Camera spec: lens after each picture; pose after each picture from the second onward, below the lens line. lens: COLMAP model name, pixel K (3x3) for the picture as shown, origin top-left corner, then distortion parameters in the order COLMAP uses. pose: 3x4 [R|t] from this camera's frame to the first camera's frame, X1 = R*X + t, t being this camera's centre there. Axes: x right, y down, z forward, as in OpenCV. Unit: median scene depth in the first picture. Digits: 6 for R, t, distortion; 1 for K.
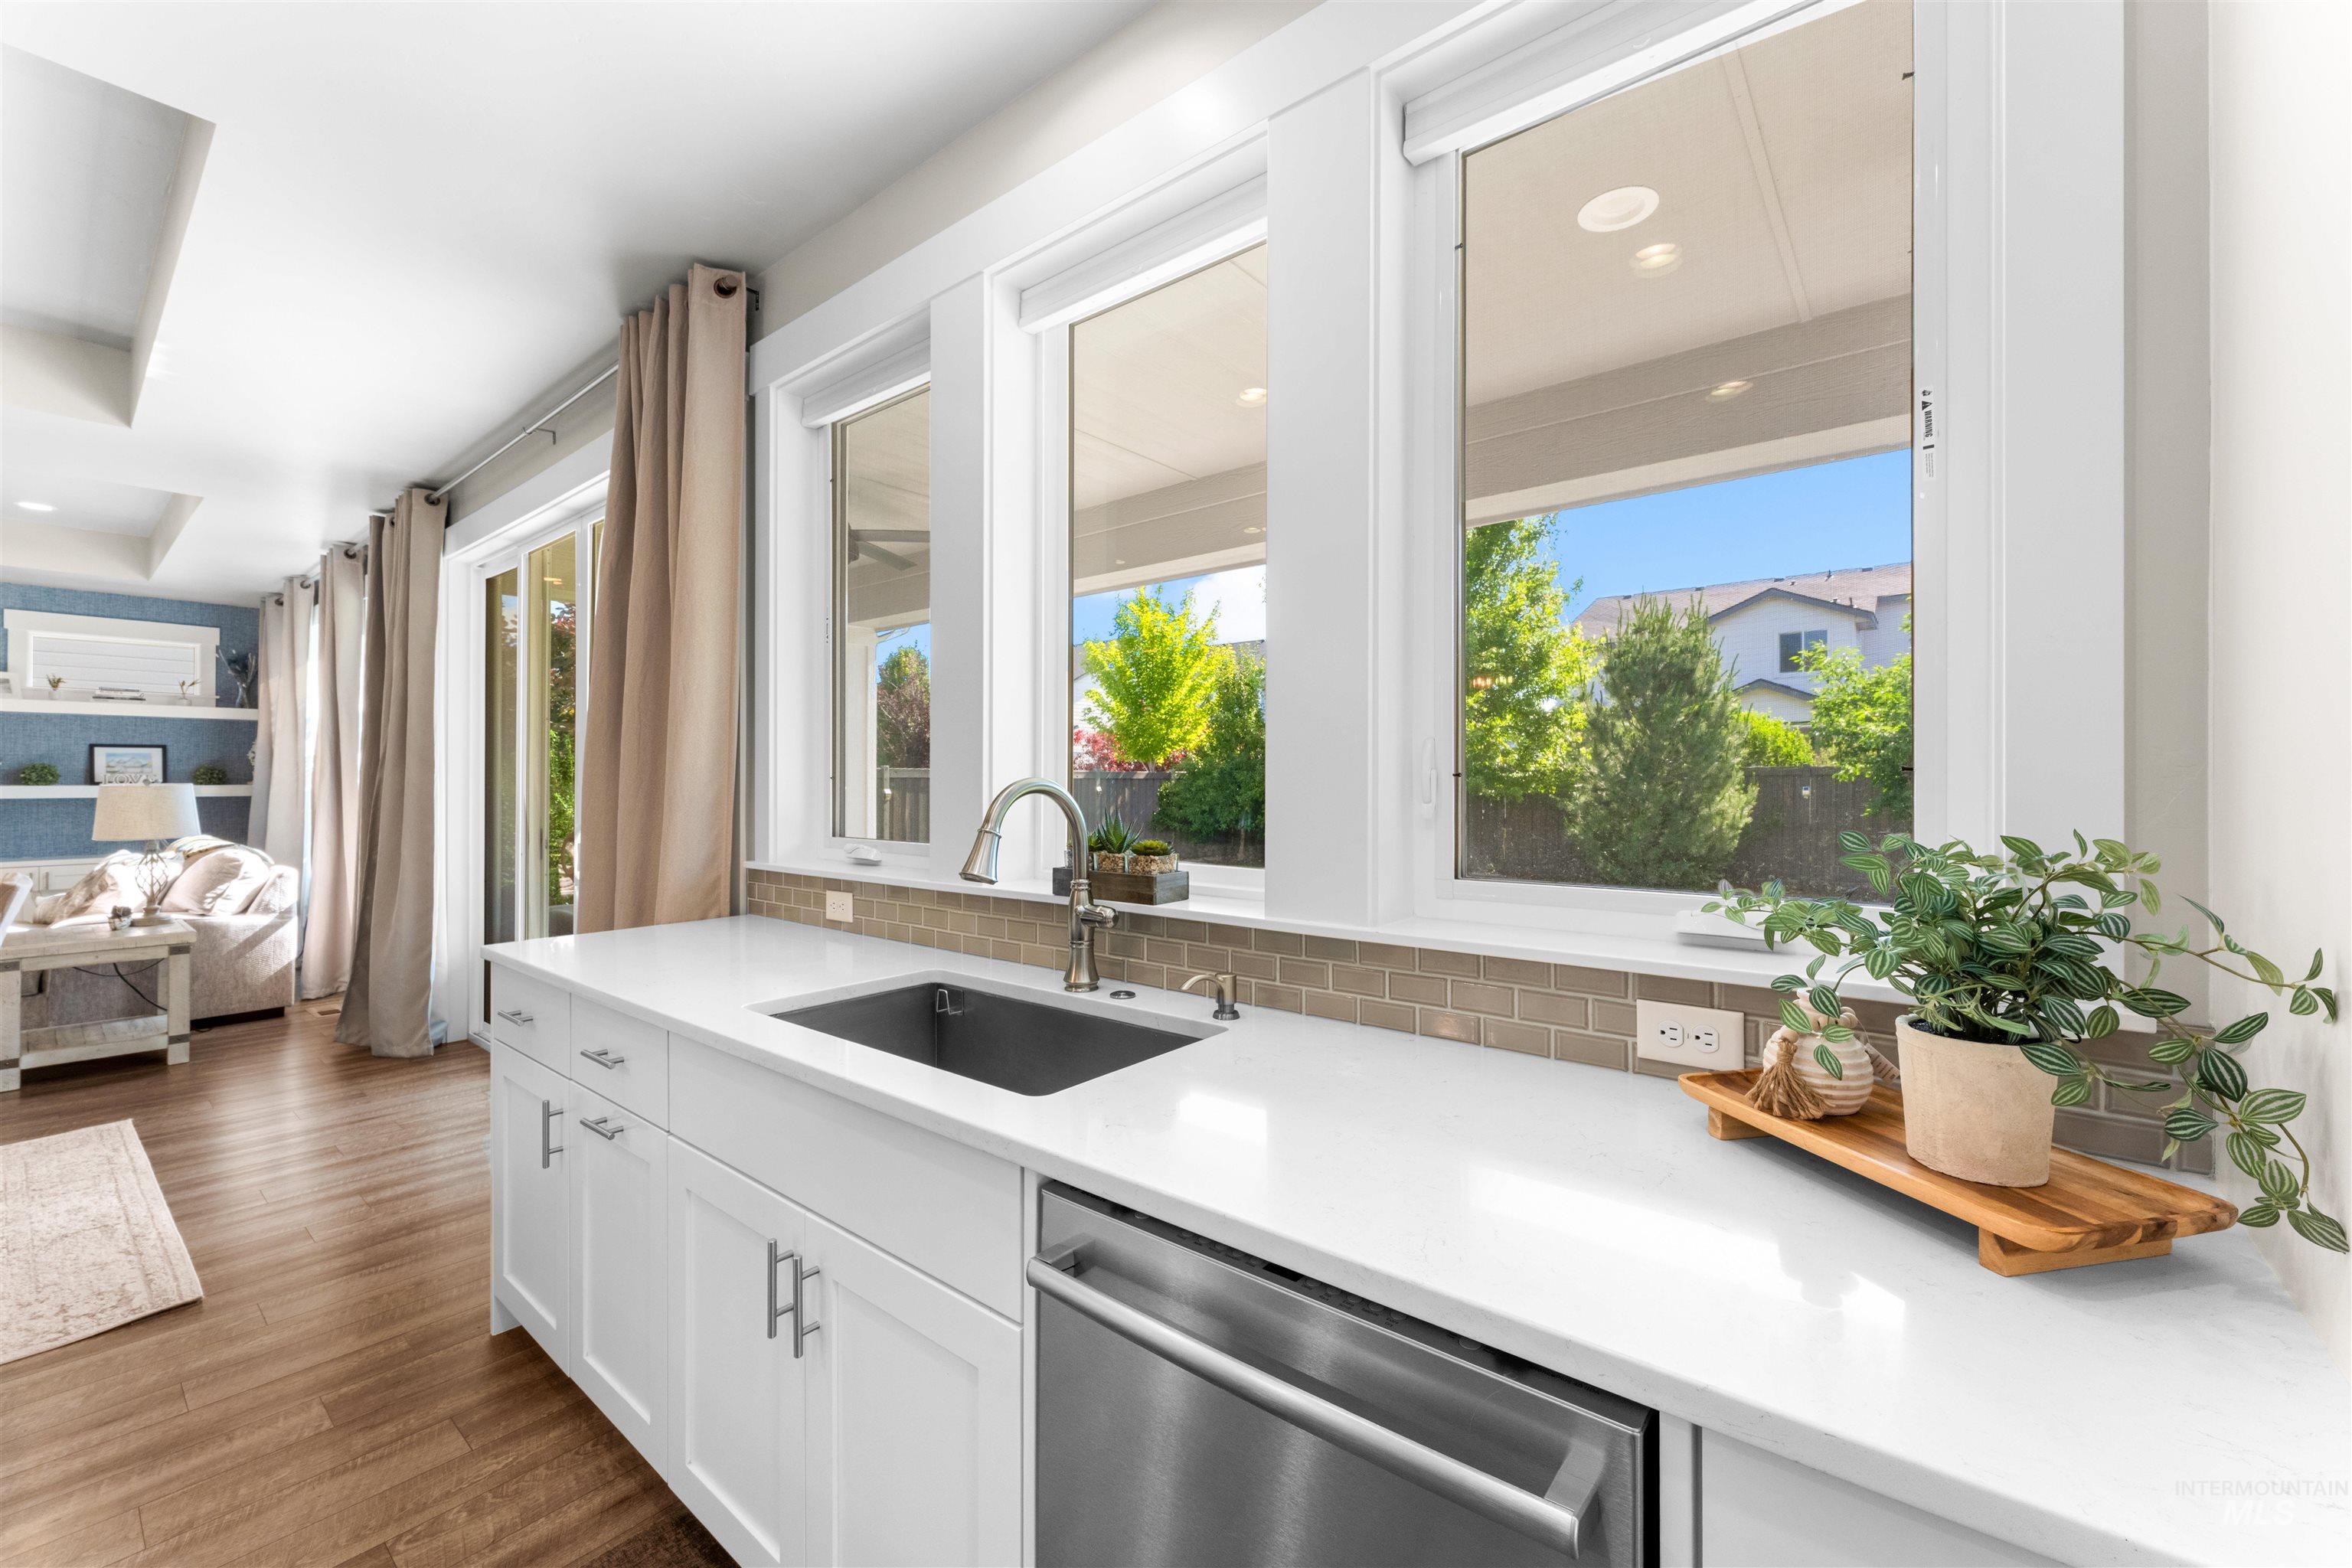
lens RADIAL K [[937.1, 0, 1173.5], [0, 937.1, 773.6], [0, 0, 1]] dist [0.001118, -0.000217]
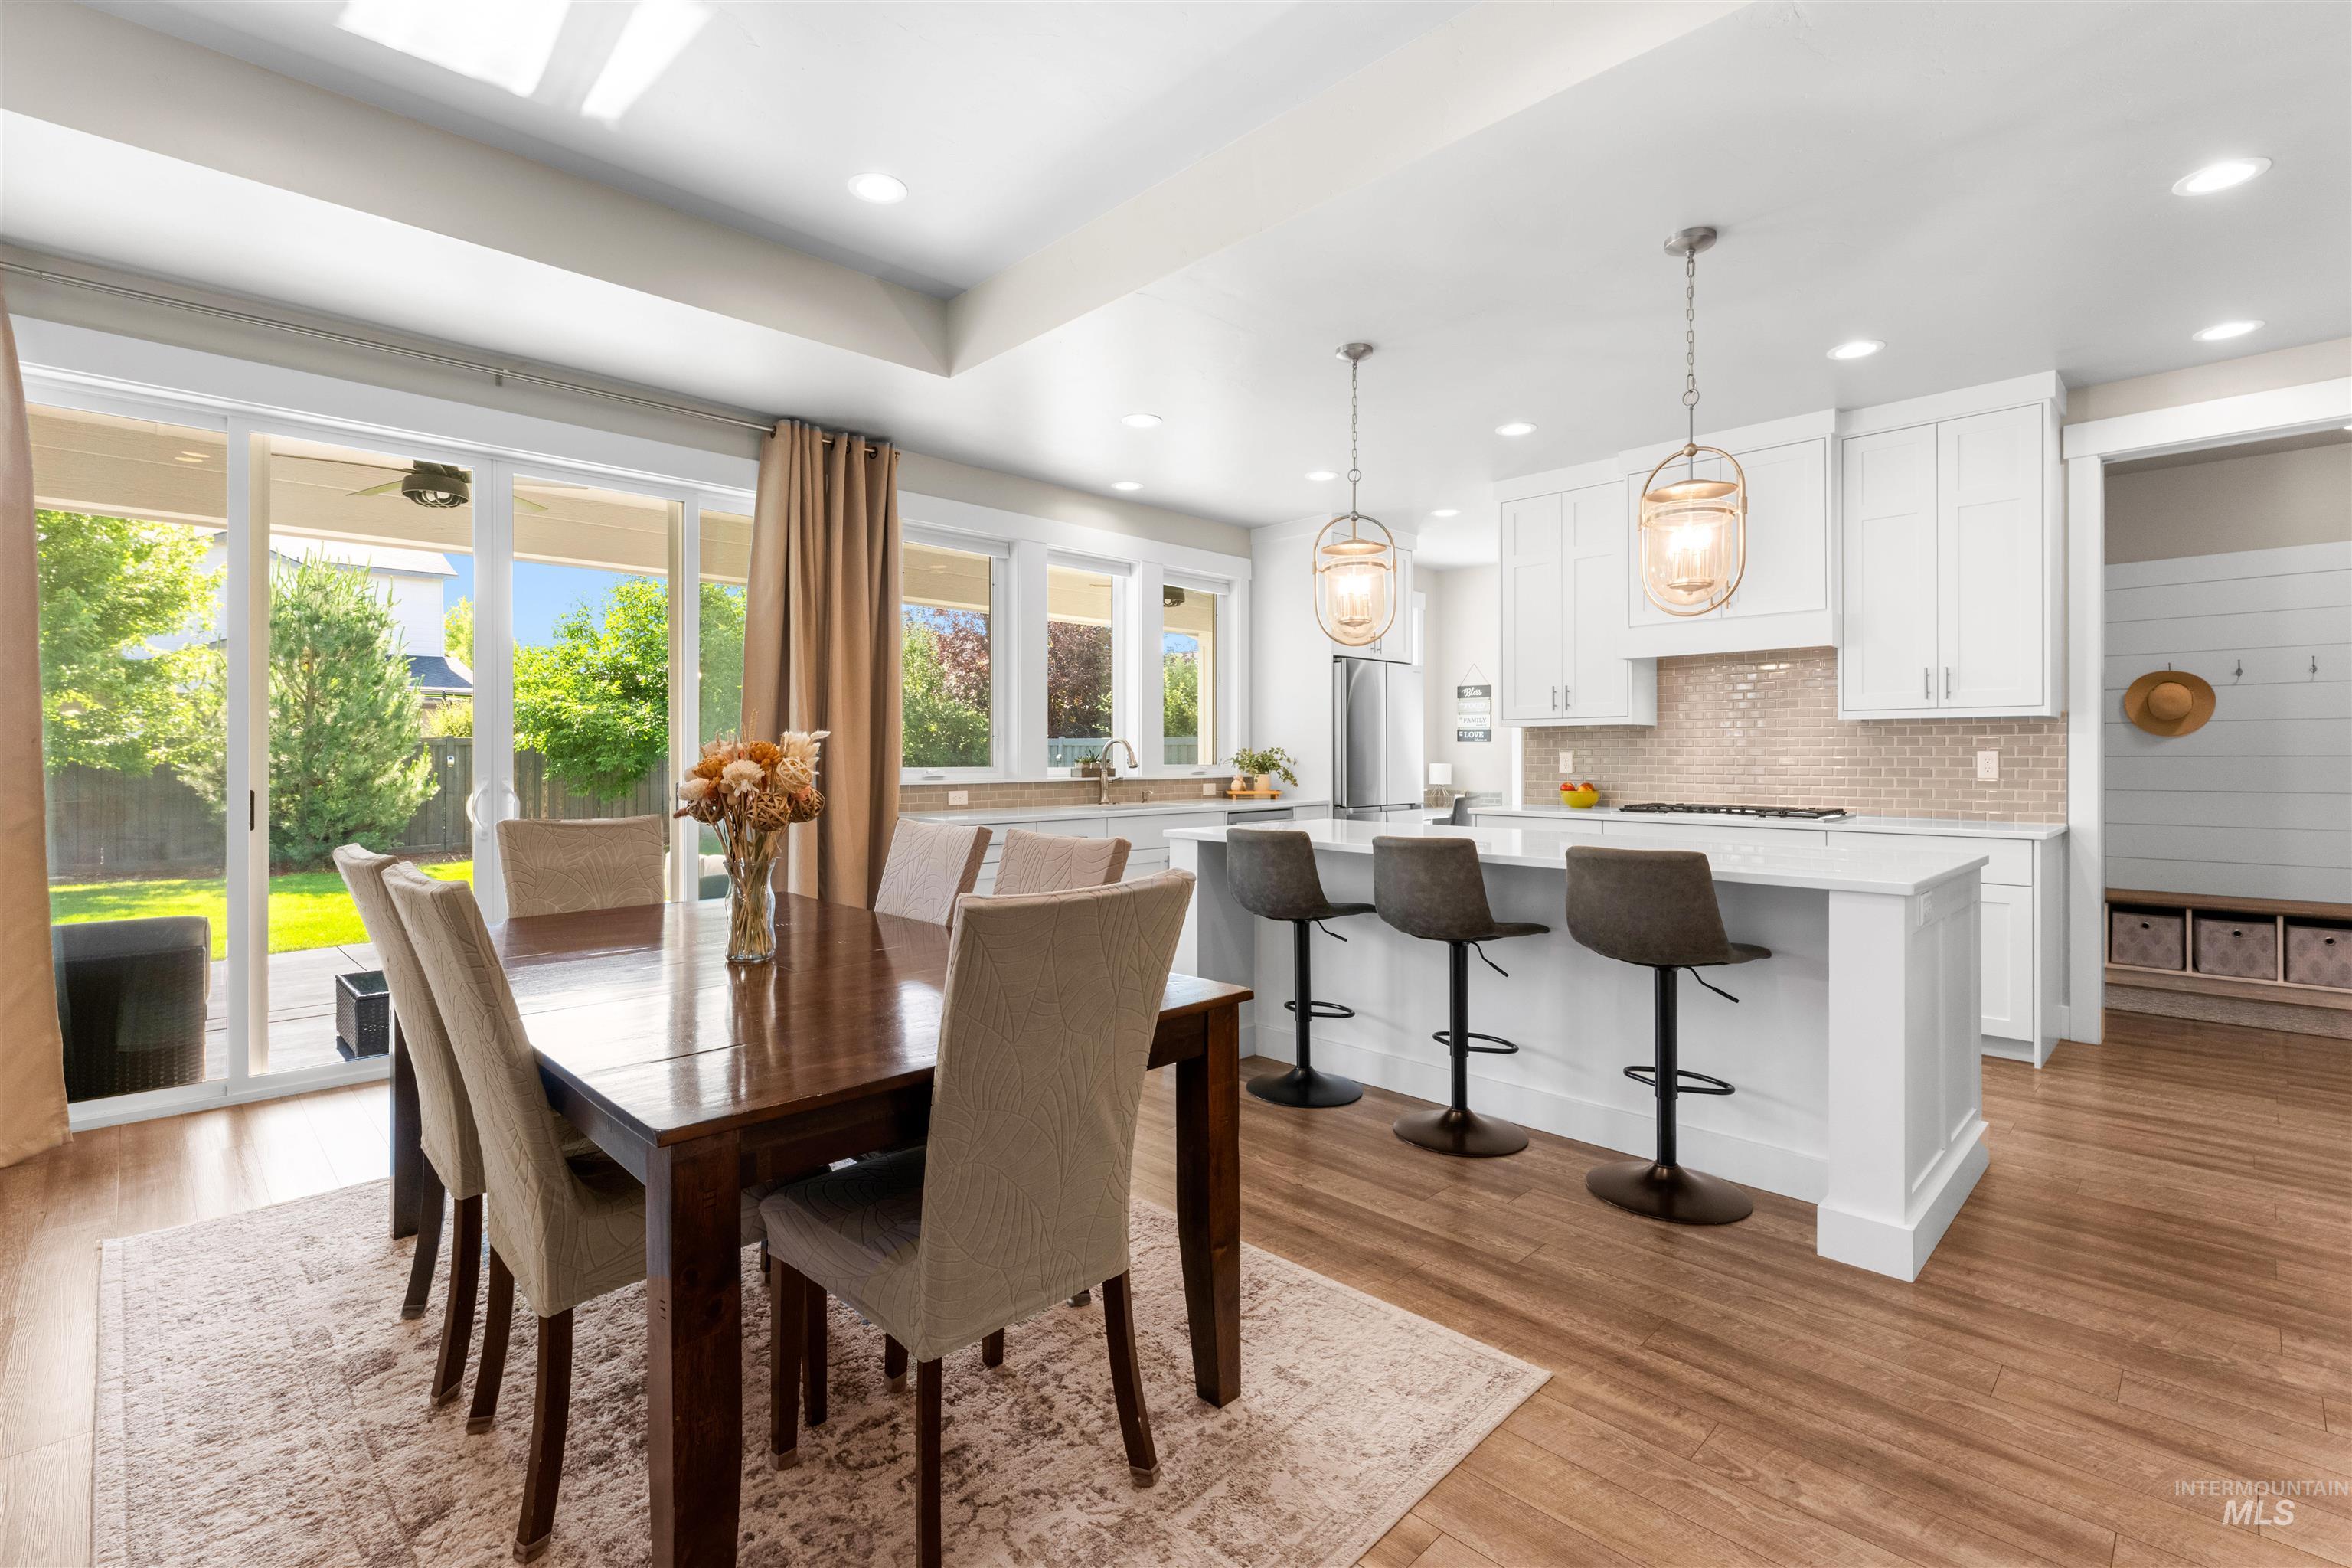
lens RADIAL K [[1059.3, 0, 1167.5], [0, 1059.3, 755.7], [0, 0, 1]] dist [0.002616, -0.000580]
pose [[0.107906, 0.000478, 0.994161, -1.269434], [-0.006457, 0.999979, 0.000220, 0.021999], [-0.994140, -0.006443, 0.107907, 0.141396]]
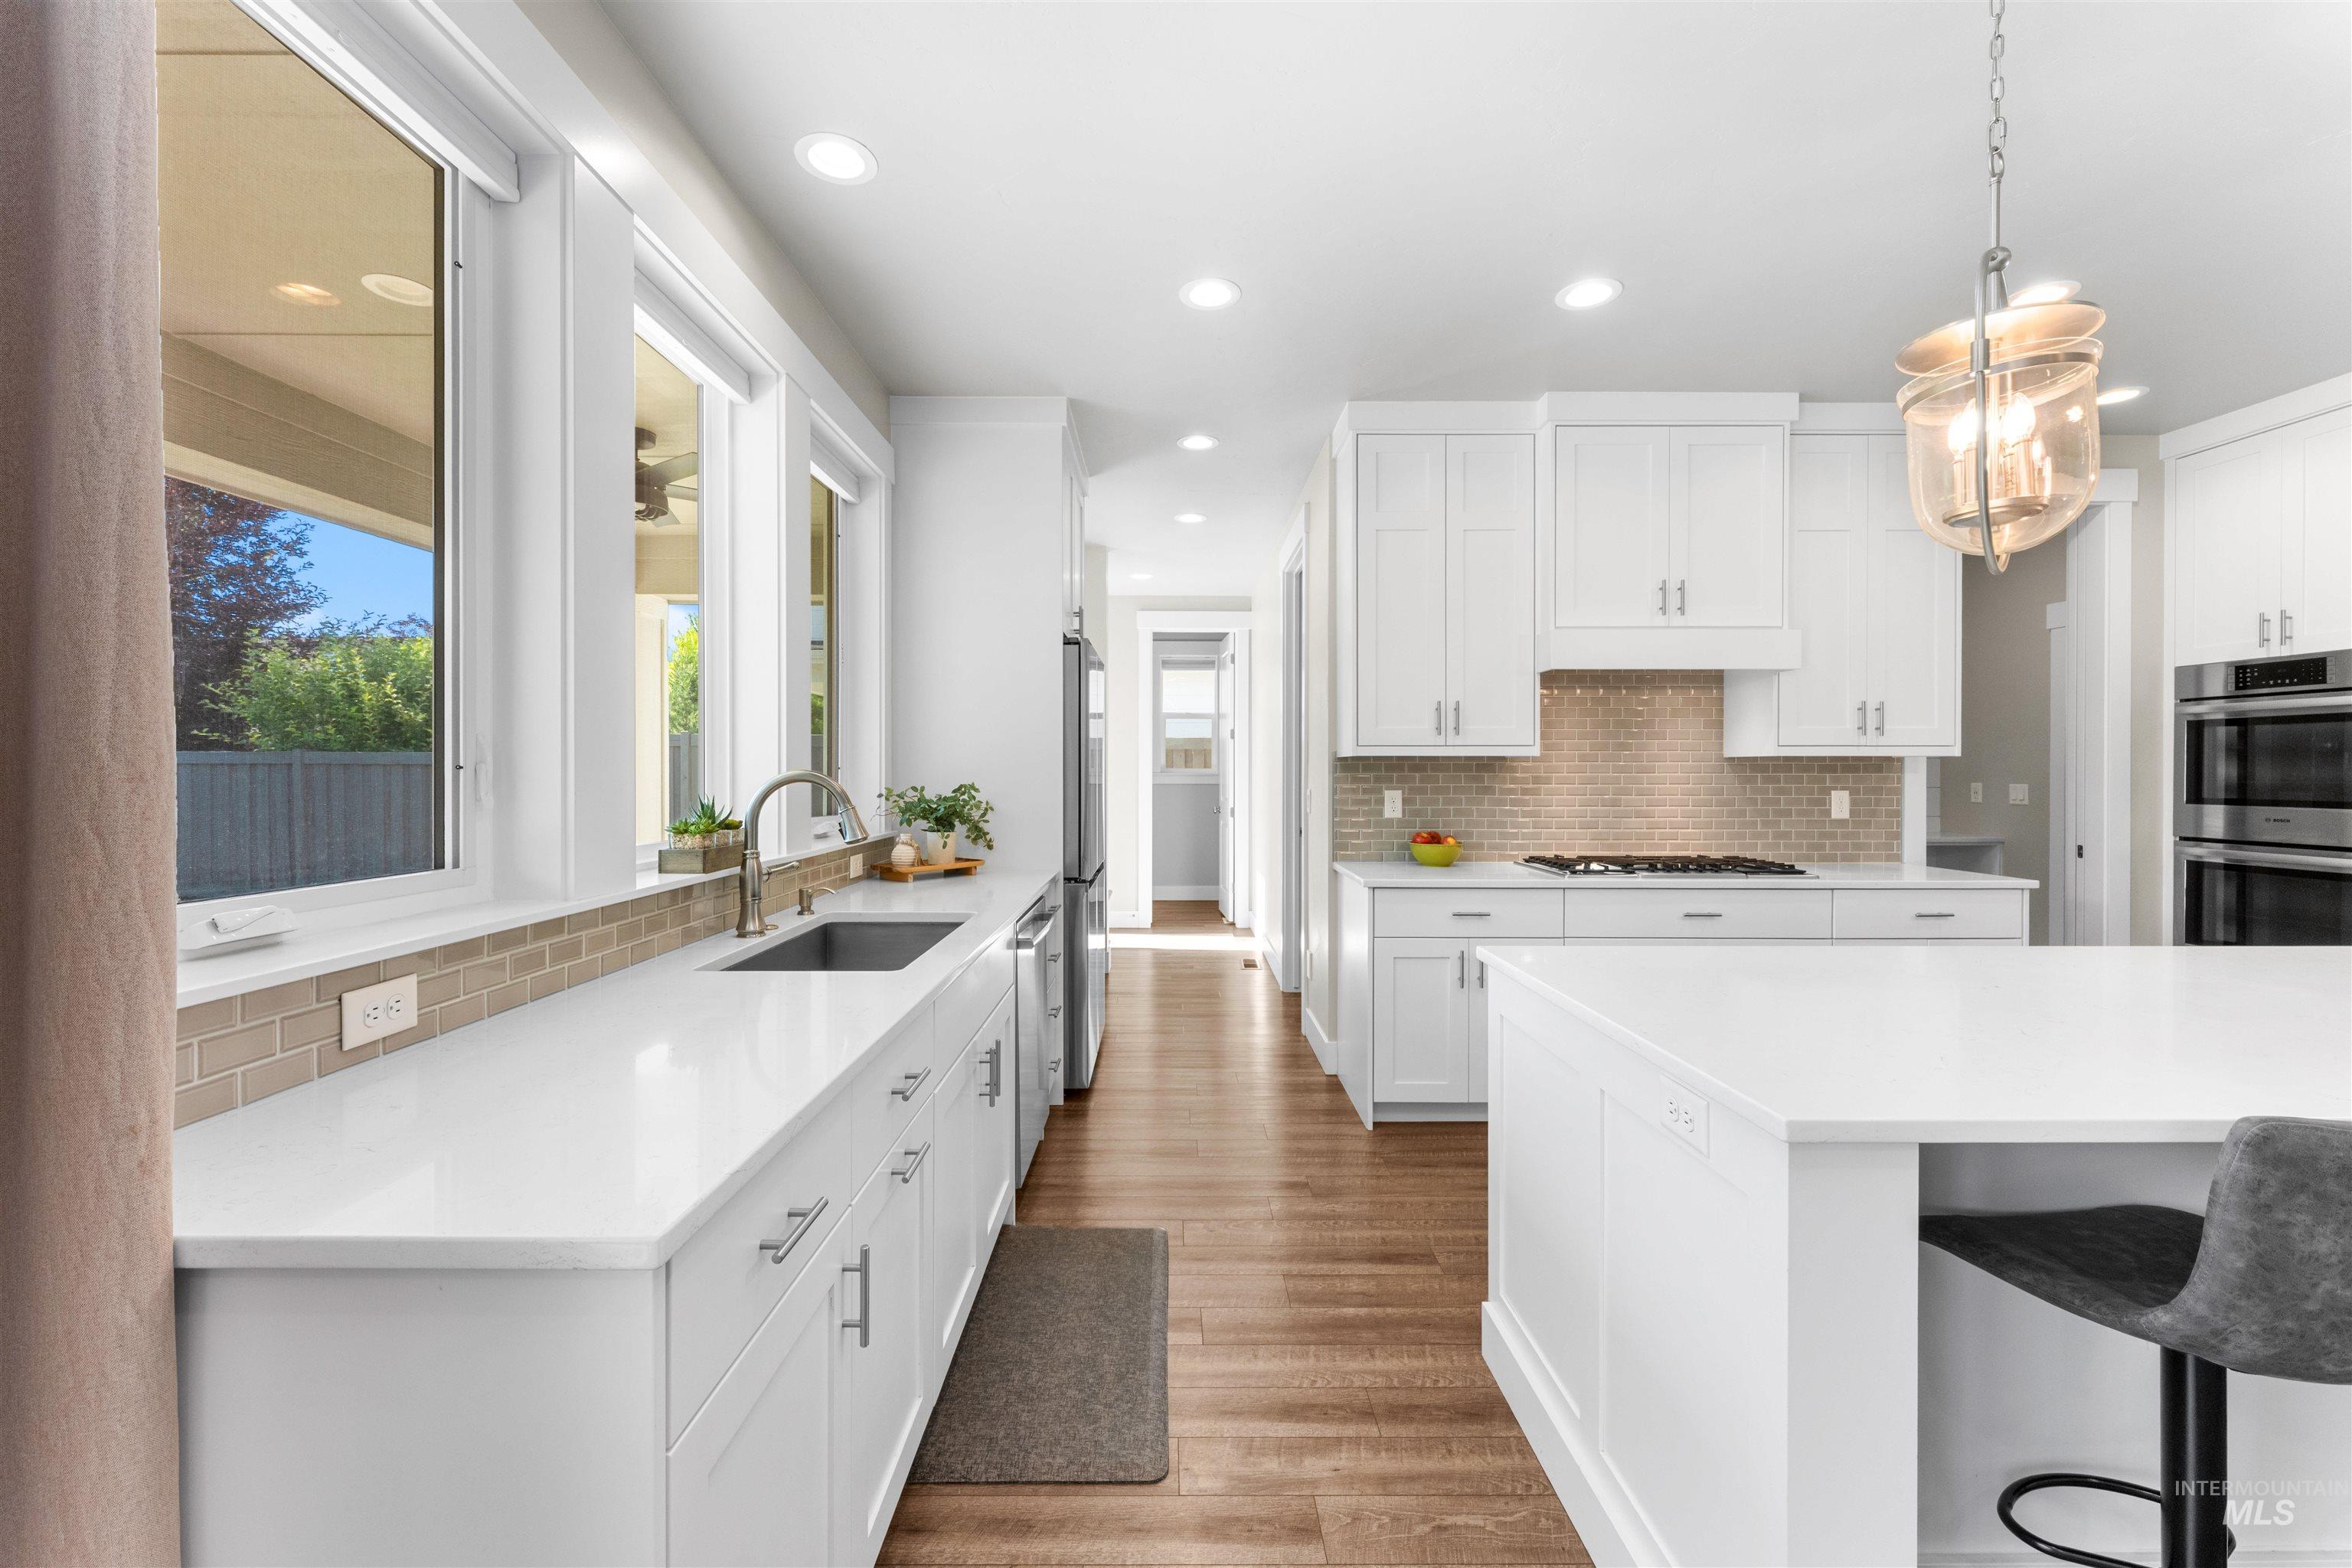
lens RADIAL K [[937.1, 0, 1171.7], [0, 937.1, 776.8], [0, 0, 1]] dist [0.001118, -0.000217]
pose [[-0.634699, -0.003516, 0.772752, -0.506528], [-0.004791, 0.999988, 0.000614, 0.003751], [-0.772745, -0.003313, -0.634708, 0.480480]]
